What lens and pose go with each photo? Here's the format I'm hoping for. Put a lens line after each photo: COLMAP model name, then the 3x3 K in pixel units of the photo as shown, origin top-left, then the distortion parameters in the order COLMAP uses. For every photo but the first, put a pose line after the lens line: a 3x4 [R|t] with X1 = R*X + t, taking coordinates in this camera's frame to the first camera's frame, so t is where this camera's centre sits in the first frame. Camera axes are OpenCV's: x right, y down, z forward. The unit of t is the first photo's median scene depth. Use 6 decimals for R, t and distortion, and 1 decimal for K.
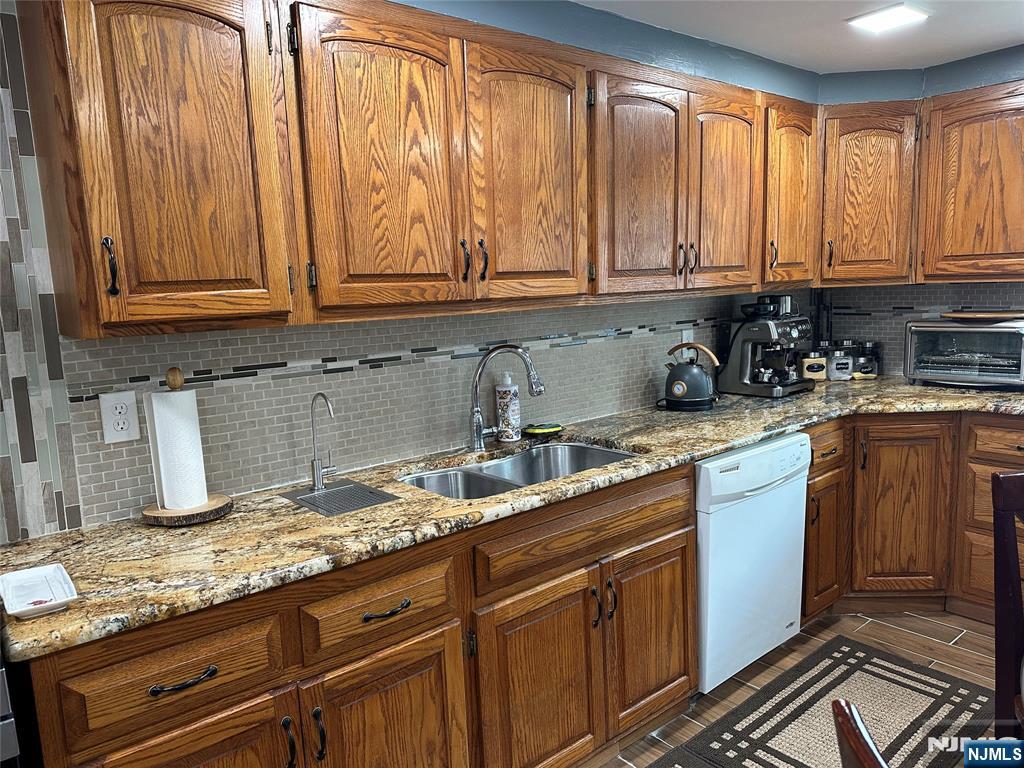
lens RADIAL K [[718.2, 0, 512.3], [0, 718.2, 389.9], [0, 0, 1]] dist [0.069878, -0.100985]
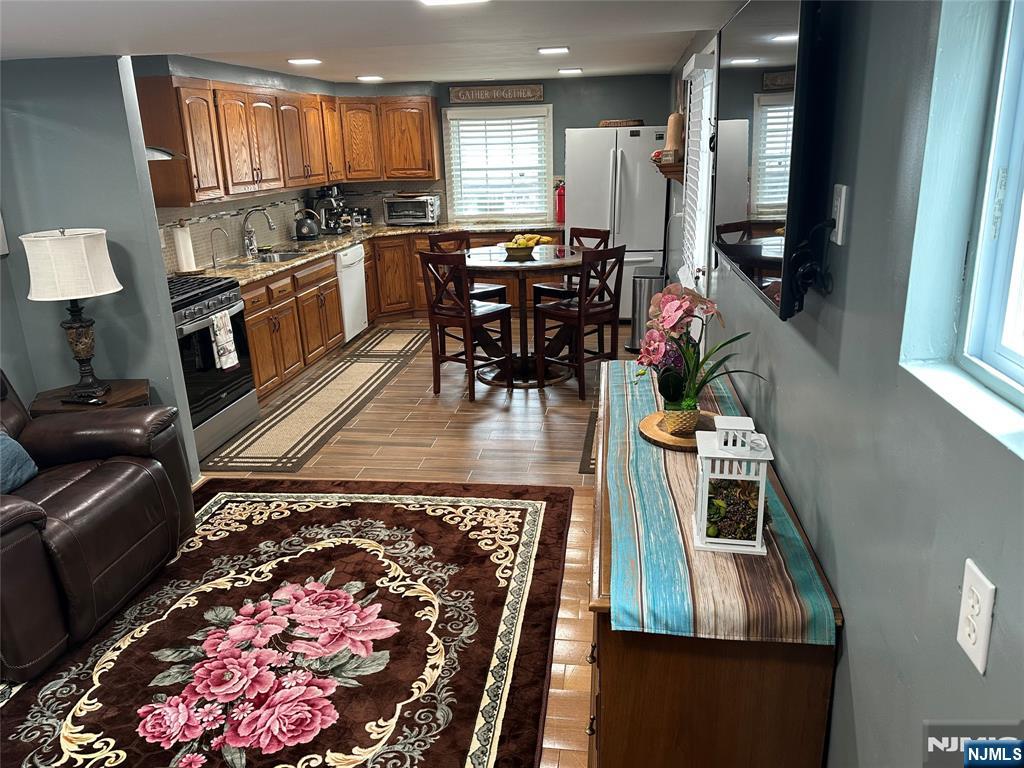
lens RADIAL K [[774.8, 0, 512.0], [0, 774.8, 384.0], [0, 0, 1]] dist [0.235173, -0.400105]
pose [[0.739636, -0.182962, 0.647660, -1.408764], [0.099247, 0.981468, 0.163920, 0.186381], [-0.665649, -0.056963, 0.744088, -1.865451]]
